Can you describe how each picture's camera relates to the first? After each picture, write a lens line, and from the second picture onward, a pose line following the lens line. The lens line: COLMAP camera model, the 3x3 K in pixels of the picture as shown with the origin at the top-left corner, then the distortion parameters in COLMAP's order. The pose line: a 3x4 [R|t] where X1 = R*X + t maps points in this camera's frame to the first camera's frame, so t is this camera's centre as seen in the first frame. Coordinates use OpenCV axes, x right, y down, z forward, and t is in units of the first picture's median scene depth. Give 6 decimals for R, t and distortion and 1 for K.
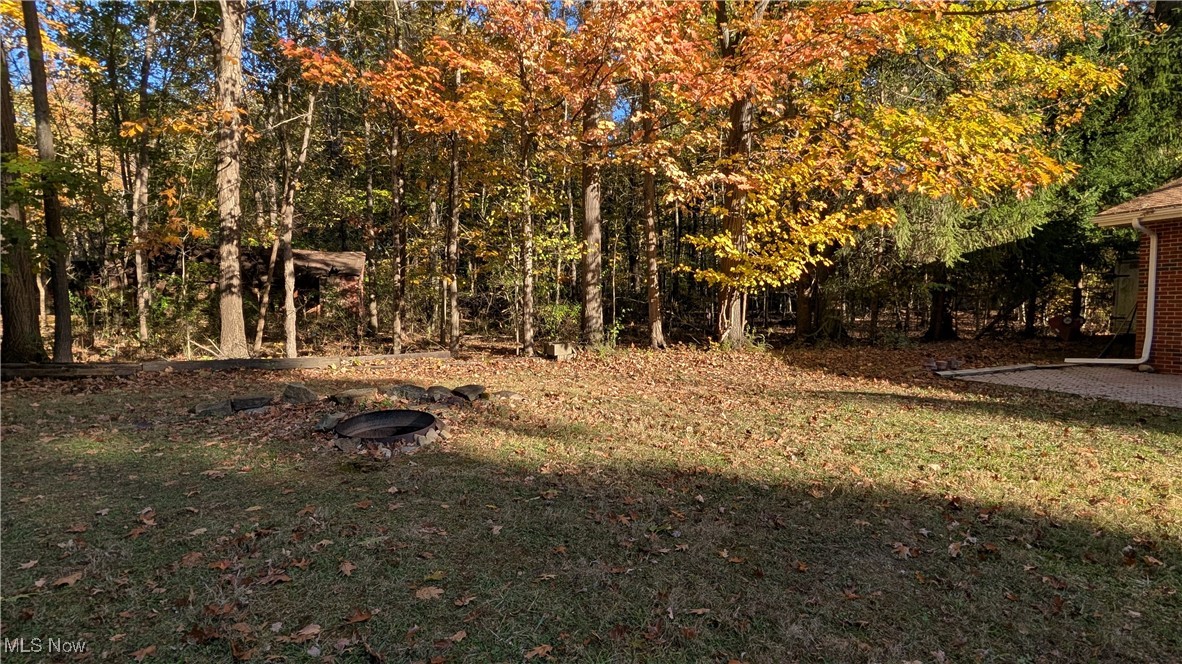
lens RADIAL K [[584.4, 0, 589.9], [0, 584.4, 336.6], [0, 0, 1]] dist [0.002041, 0.000388]
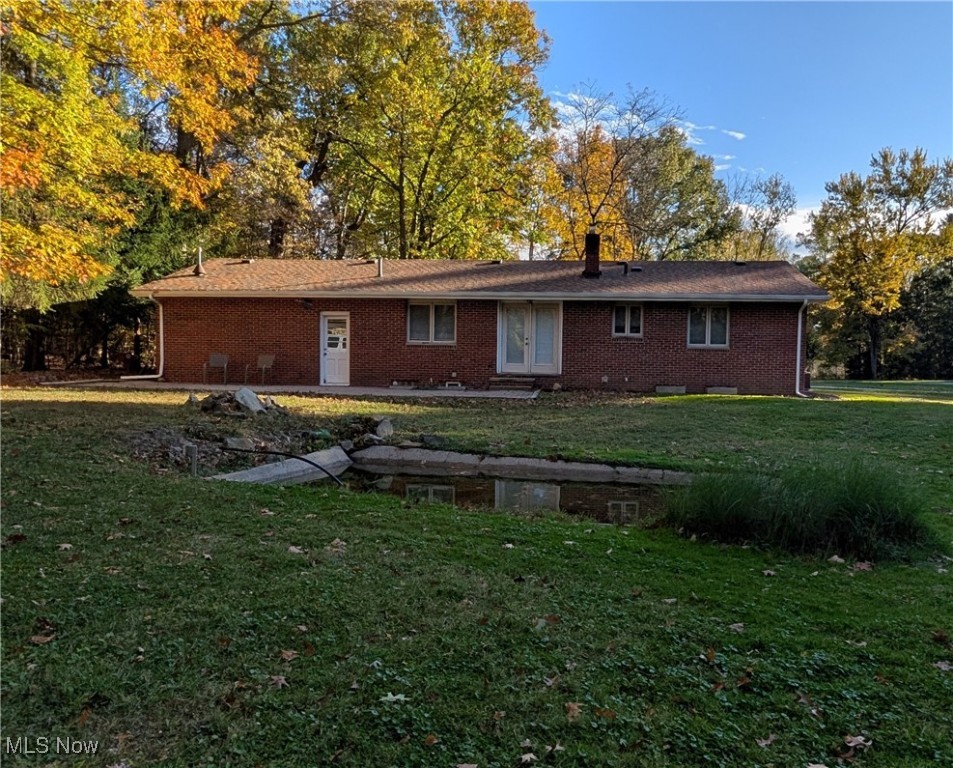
lens RADIAL K [[618.0, 0, 476.2], [0, 618.0, 385.3], [0, 0, 1]] dist [-0.000848, -0.000721]
pose [[0.393939, -0.035436, 0.918453, -0.340497], [0.034302, 0.999127, 0.023836, 0.052089], [-0.918496, 0.022115, 0.394811, -0.534013]]
